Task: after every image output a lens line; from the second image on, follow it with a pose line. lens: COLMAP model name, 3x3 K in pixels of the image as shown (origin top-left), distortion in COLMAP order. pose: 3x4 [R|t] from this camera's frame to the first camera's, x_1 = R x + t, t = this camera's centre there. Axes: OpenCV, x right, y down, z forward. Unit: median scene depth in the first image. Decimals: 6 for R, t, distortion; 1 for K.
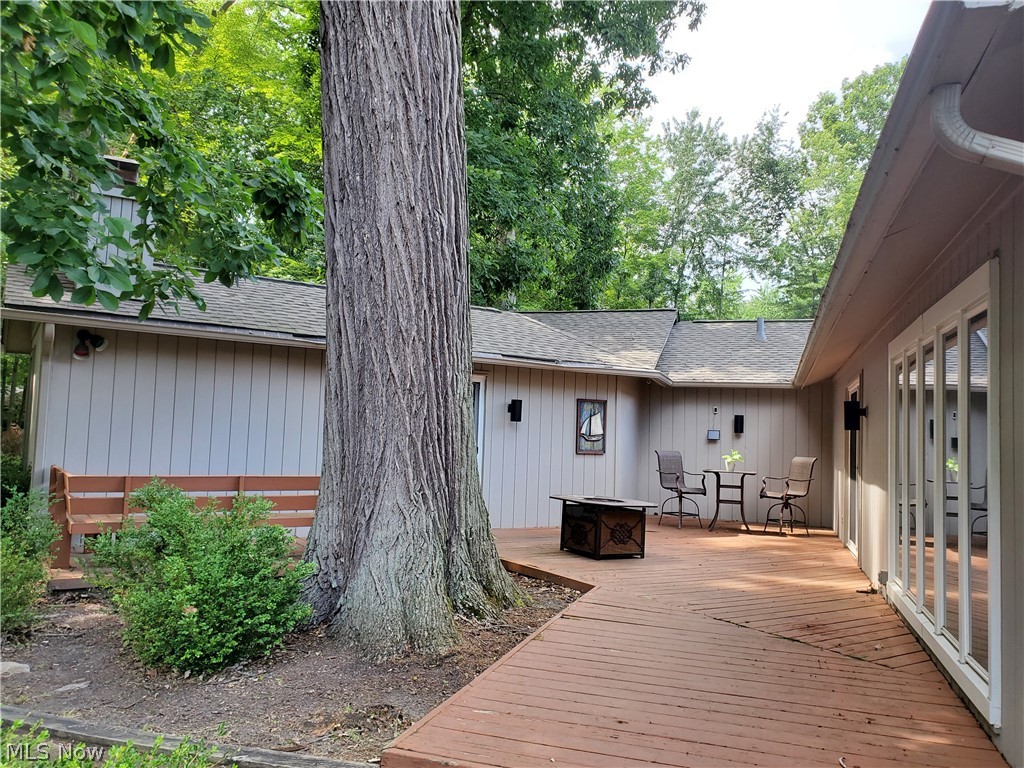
lens RADIAL K [[805.3, 0, 521.6], [0, 805.3, 379.9], [0, 0, 1]] dist [0.125125, -0.258413]
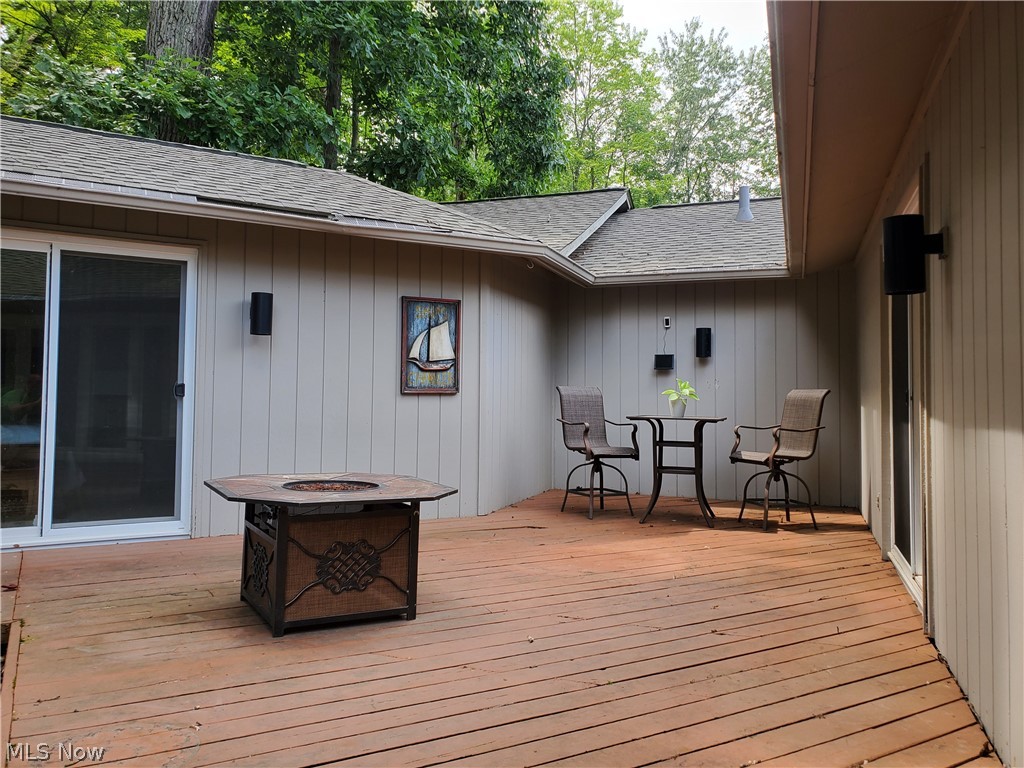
lens RADIAL K [[779.2, 0, 526.9], [0, 779.2, 361.8], [0, 0, 1]] dist [0.110253, -0.228310]
pose [[0.999072, -0.027018, -0.033554, 0.226766], [0.027782, 0.999360, 0.022518, 0.076945], [0.032925, -0.023429, 0.999183, 0.591200]]
